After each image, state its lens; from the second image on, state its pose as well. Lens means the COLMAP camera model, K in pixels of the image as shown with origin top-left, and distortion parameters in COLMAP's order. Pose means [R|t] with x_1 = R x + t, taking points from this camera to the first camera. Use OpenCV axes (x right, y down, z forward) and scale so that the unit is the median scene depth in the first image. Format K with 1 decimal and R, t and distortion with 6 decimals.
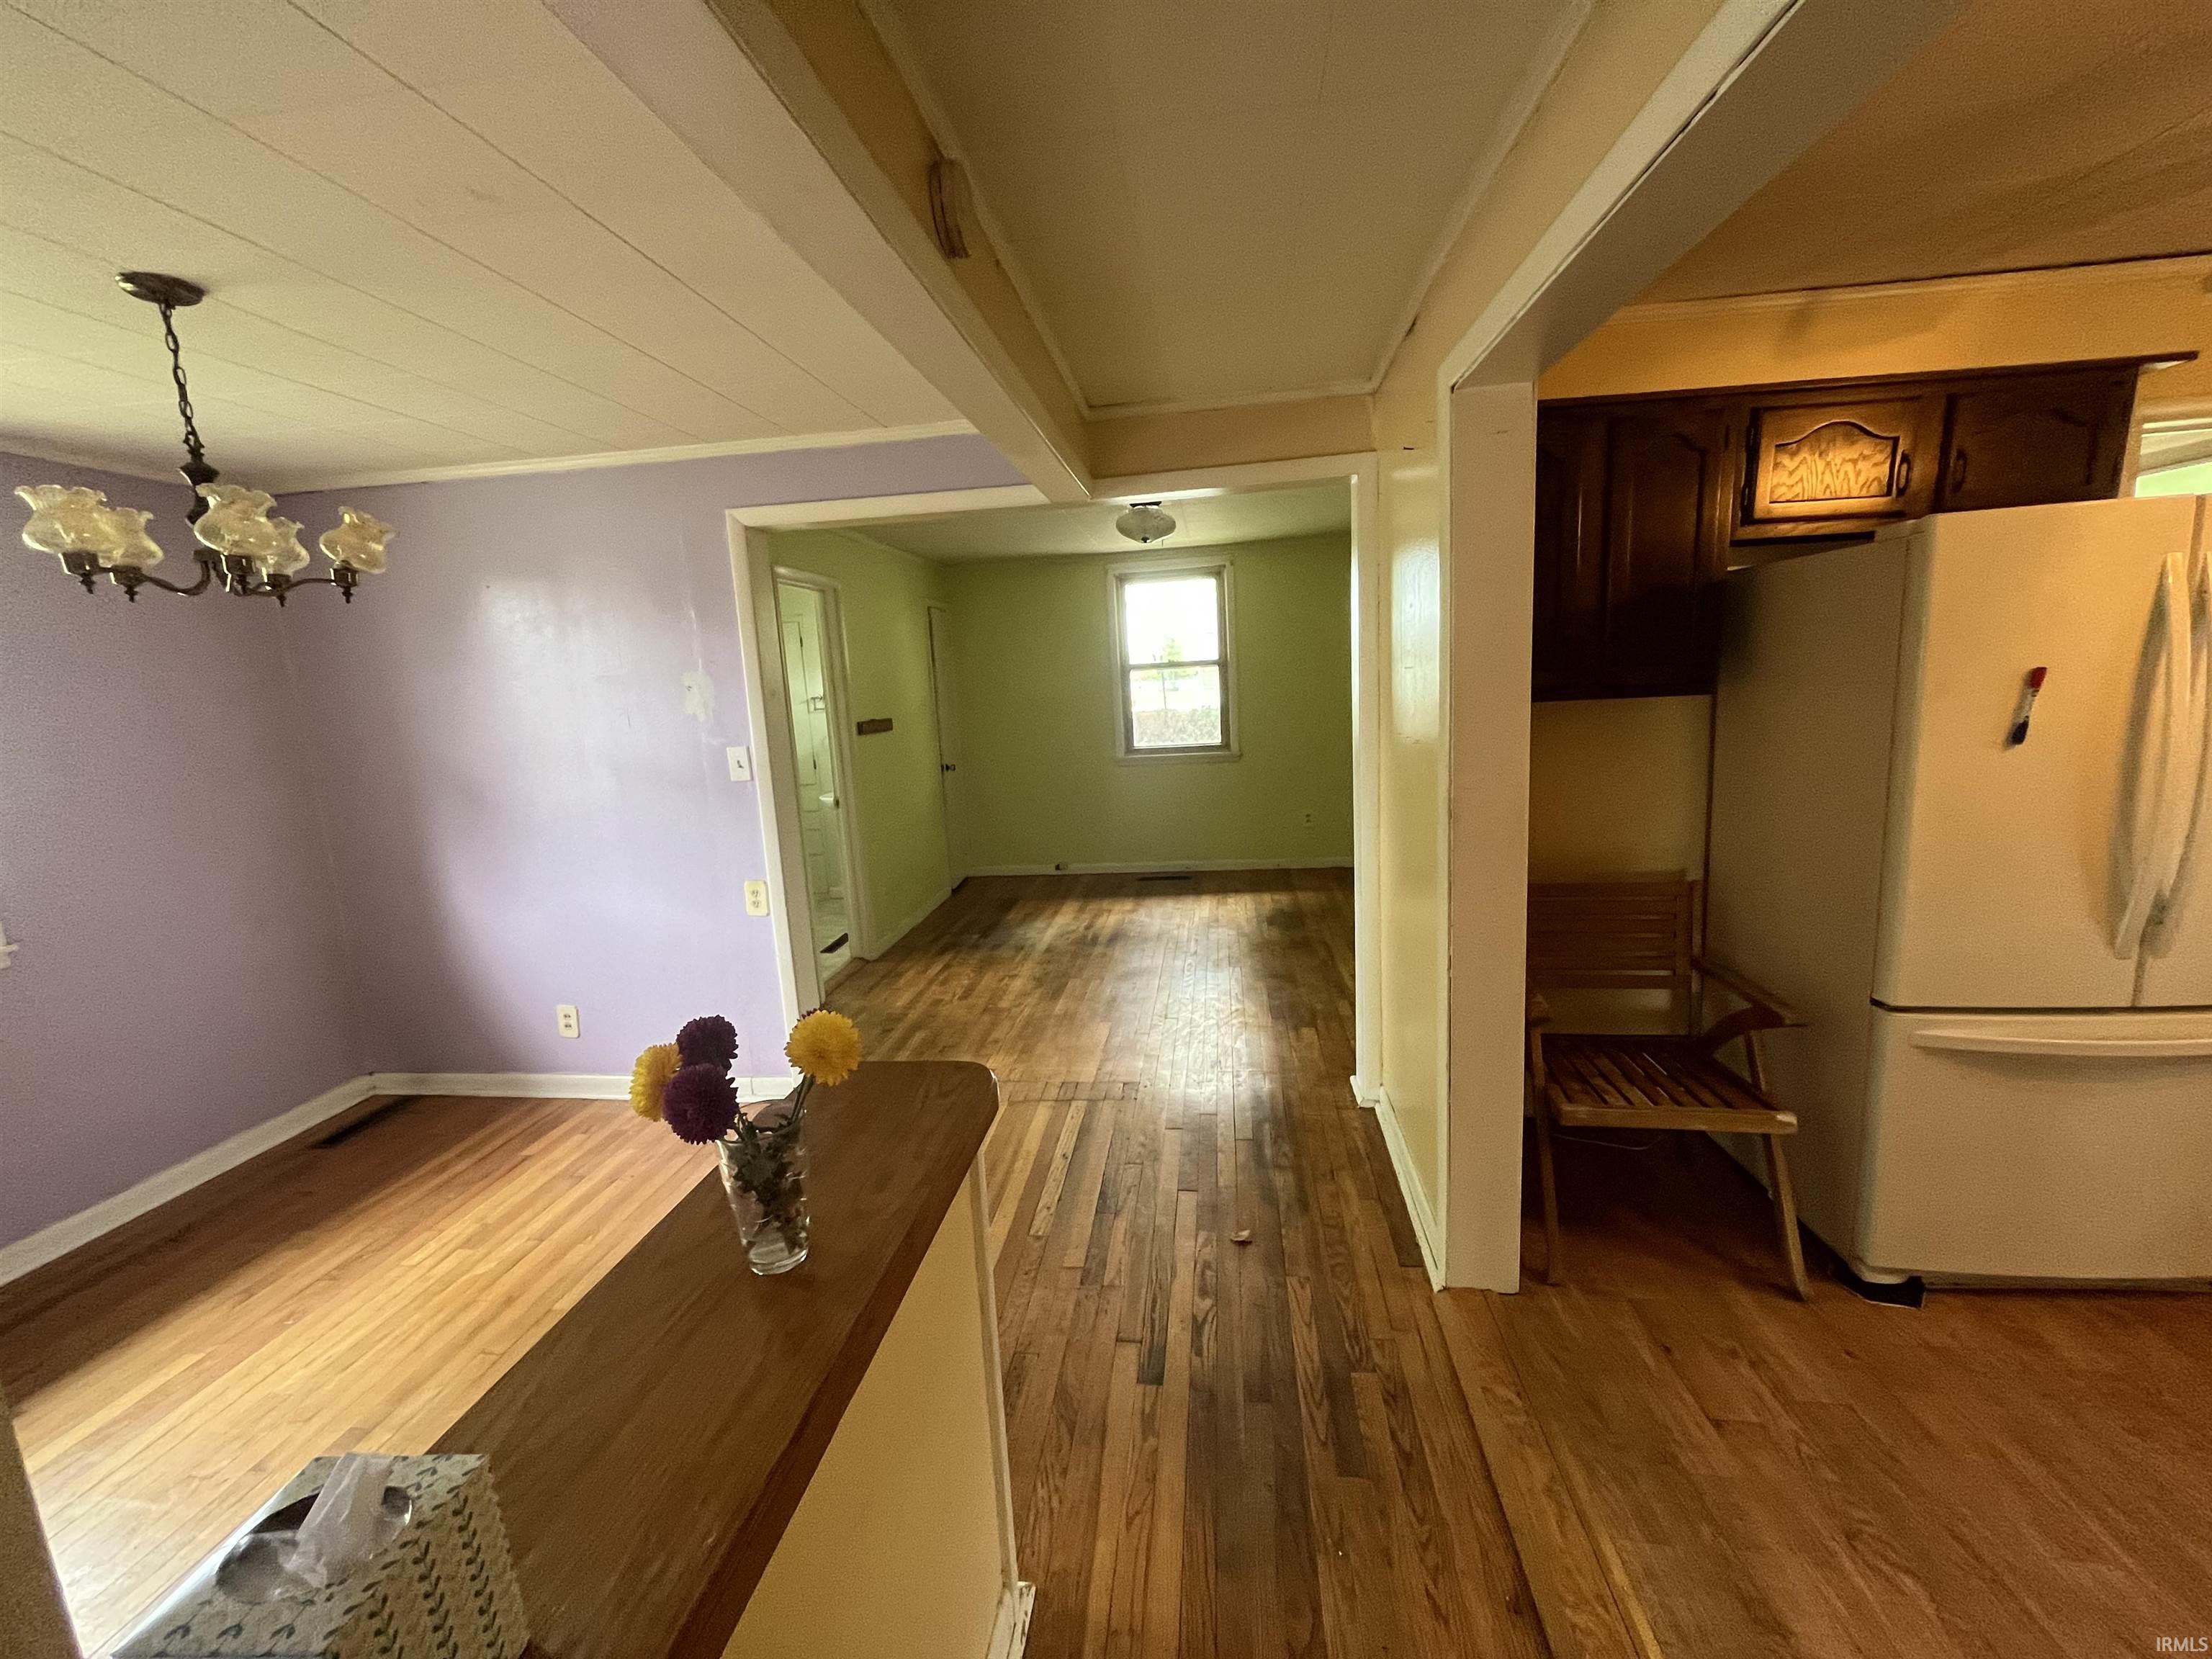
lens RADIAL K [[889.4, 0, 1103.7], [0, 889.4, 826.6], [0, 0, 1]] dist [-0.003672, 0.000254]
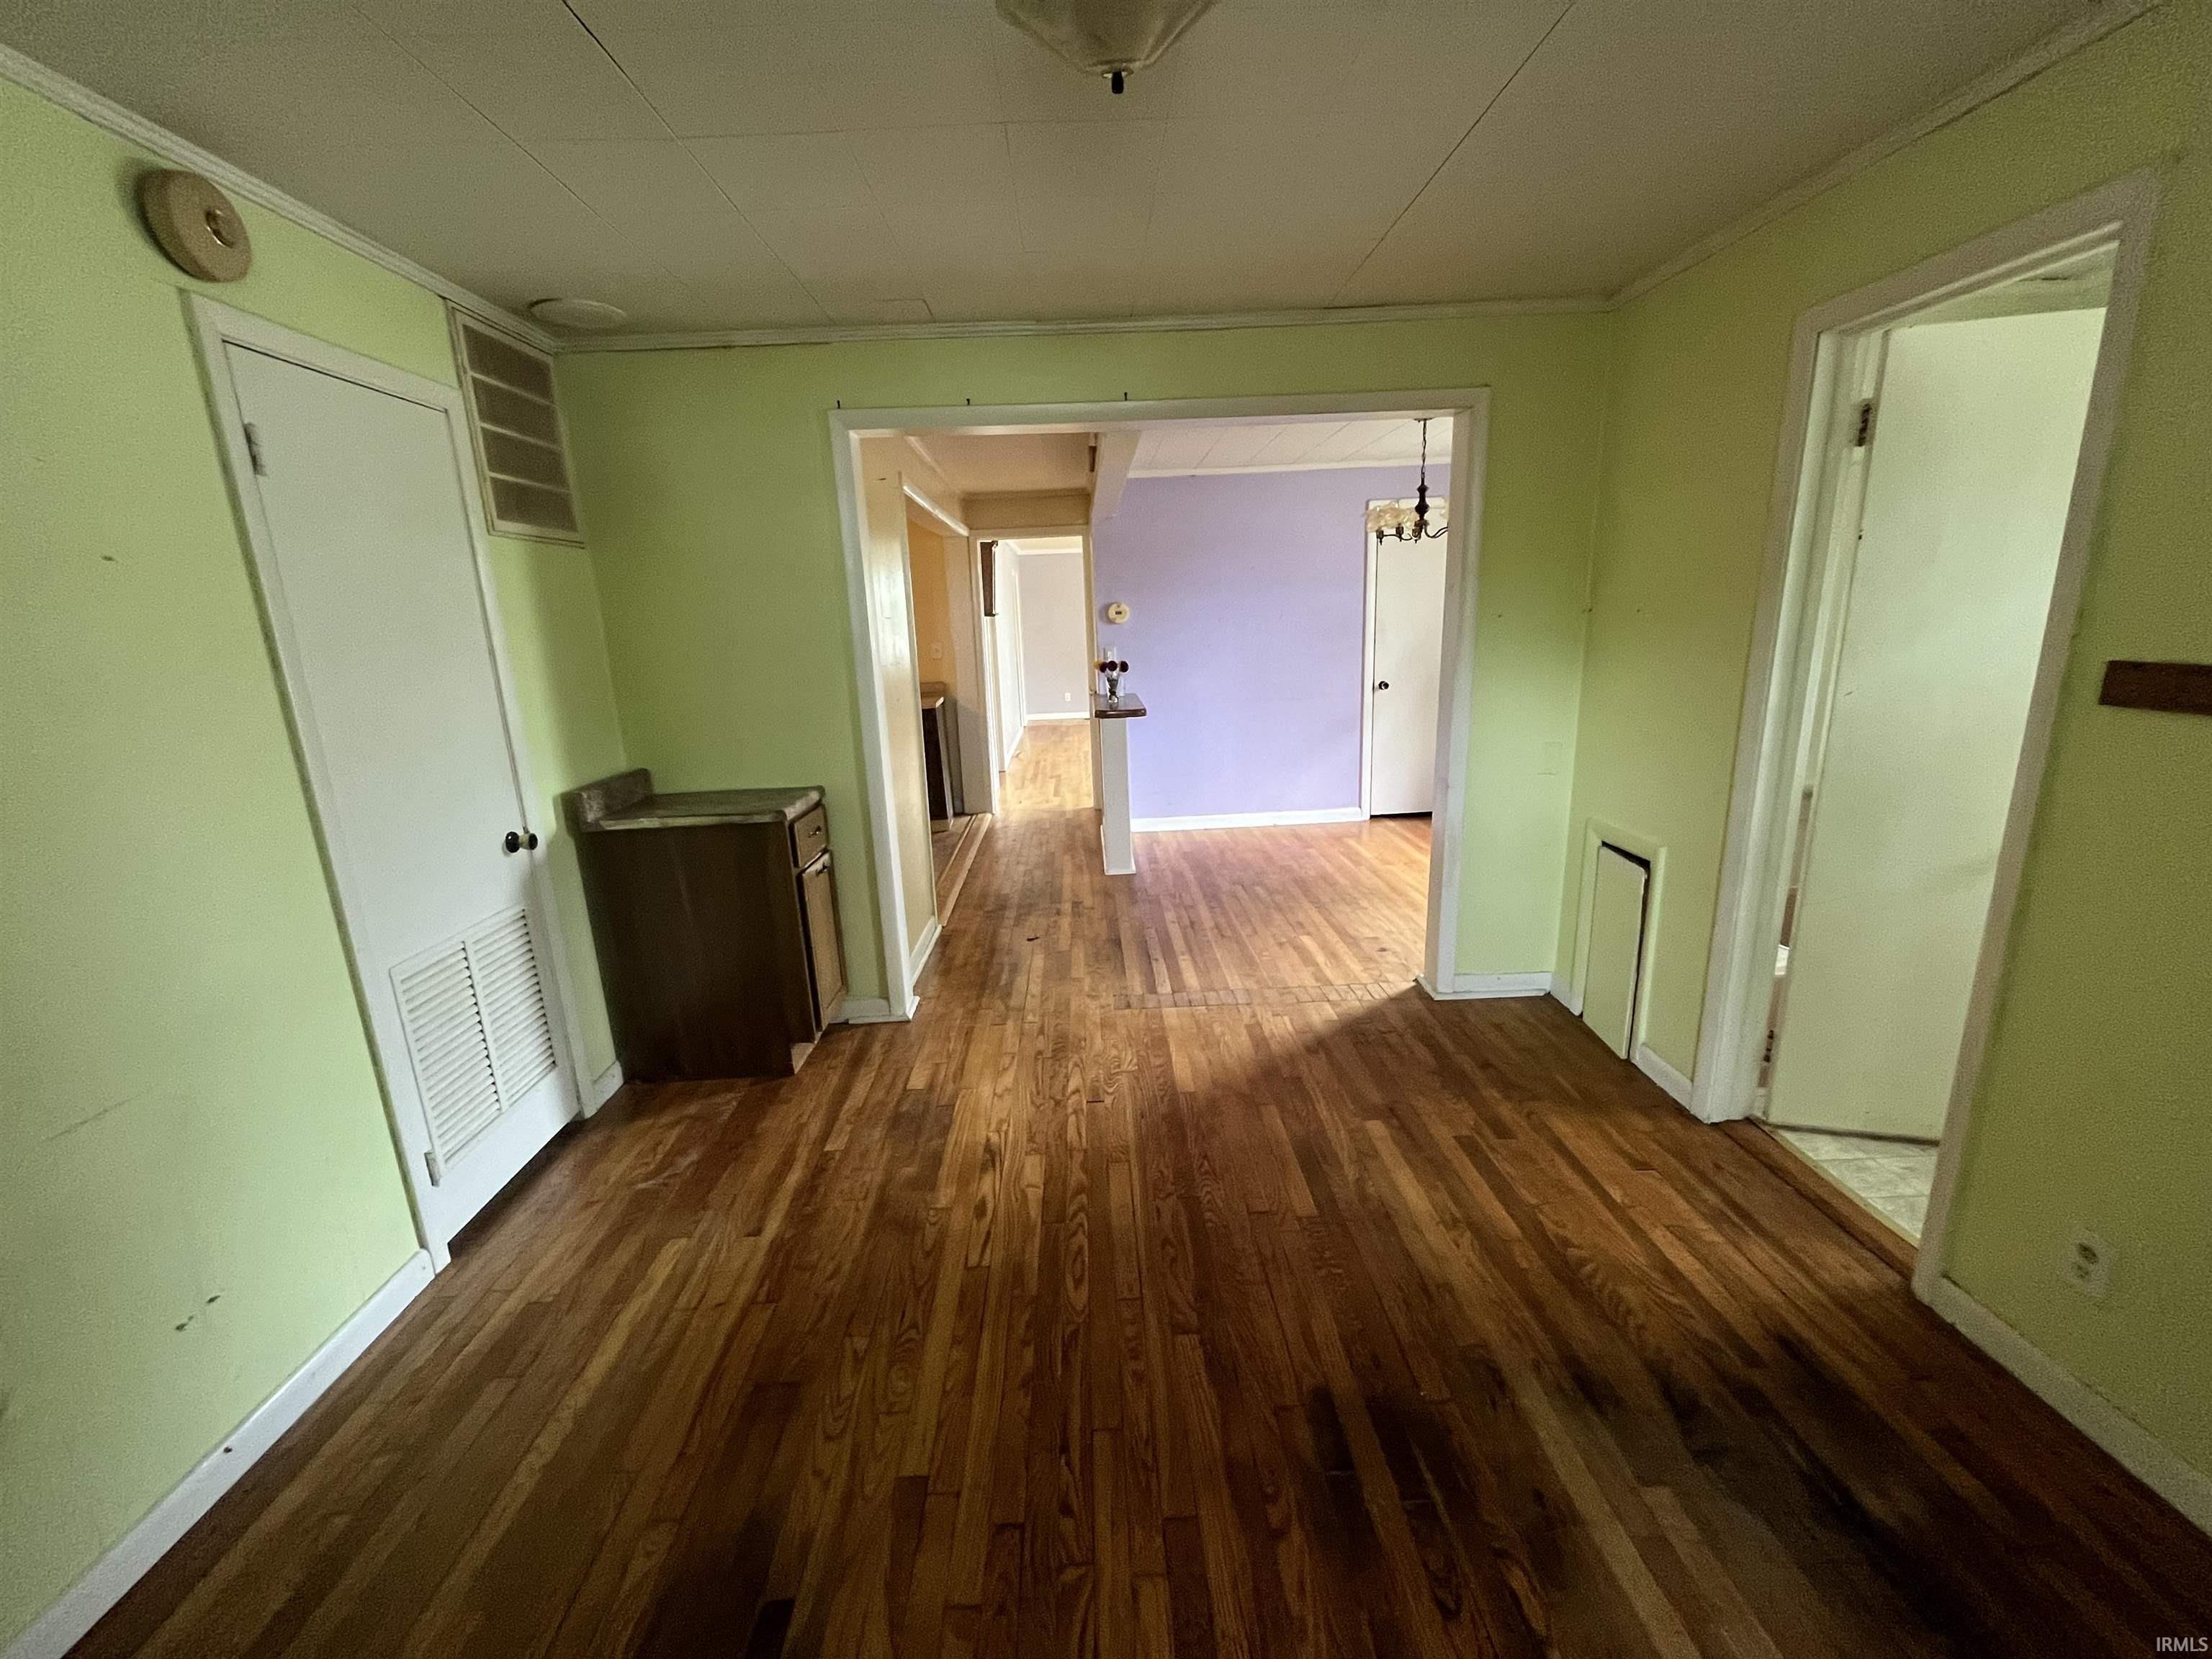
lens RADIAL K [[889.4, 0, 1104.7], [0, 889.4, 827.2], [0, 0, 1]] dist [-0.003672, 0.000254]
pose [[-0.983603, 0.125195, -0.129810, 0.126872], [0.063979, 0.915203, 0.397881, -0.248094], [0.168615, 0.383052, -0.908207, 1.483577]]
